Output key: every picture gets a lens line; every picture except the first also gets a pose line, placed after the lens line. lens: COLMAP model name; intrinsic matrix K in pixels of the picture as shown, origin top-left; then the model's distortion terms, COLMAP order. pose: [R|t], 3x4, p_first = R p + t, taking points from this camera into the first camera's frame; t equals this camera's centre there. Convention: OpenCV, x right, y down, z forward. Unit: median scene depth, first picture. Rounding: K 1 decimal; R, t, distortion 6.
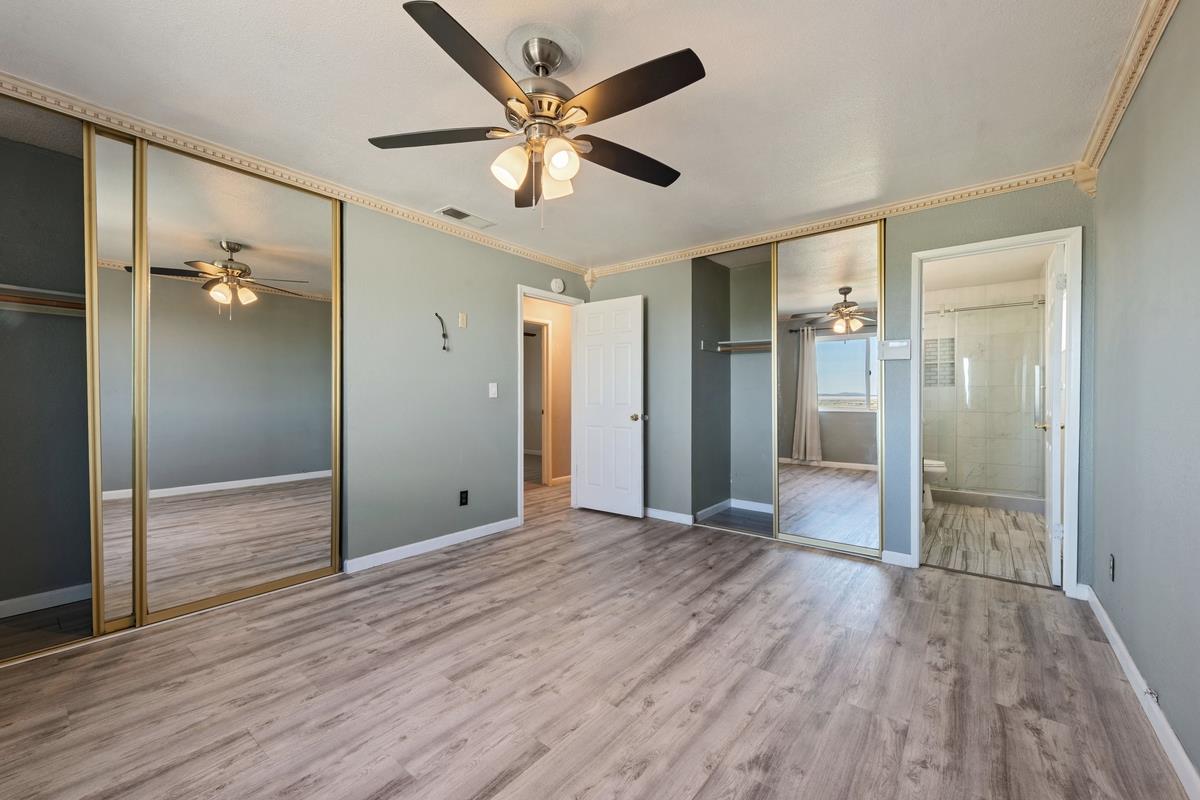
lens RADIAL K [[479.0, 0, 607.3], [0, 479.0, 400.2], [0, 0, 1]] dist [0.018726, -0.000460]
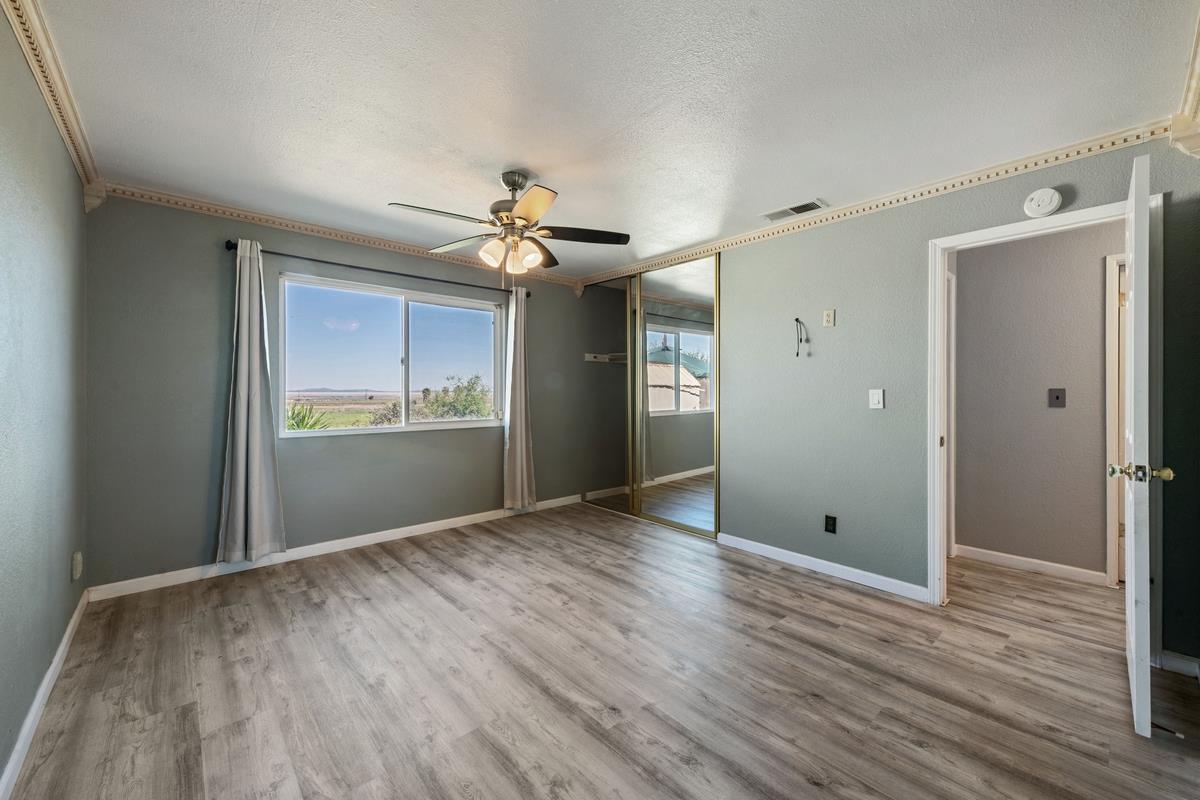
lens RADIAL K [[479.0, 0, 605.4], [0, 479.0, 390.6], [0, 0, 1]] dist [0.018726, -0.000460]
pose [[-0.181061, -0.003875, -0.983464, 0.720264], [-0.005521, 0.999980, -0.002923, -0.035506], [0.983456, 0.004900, -0.181078, 0.875027]]
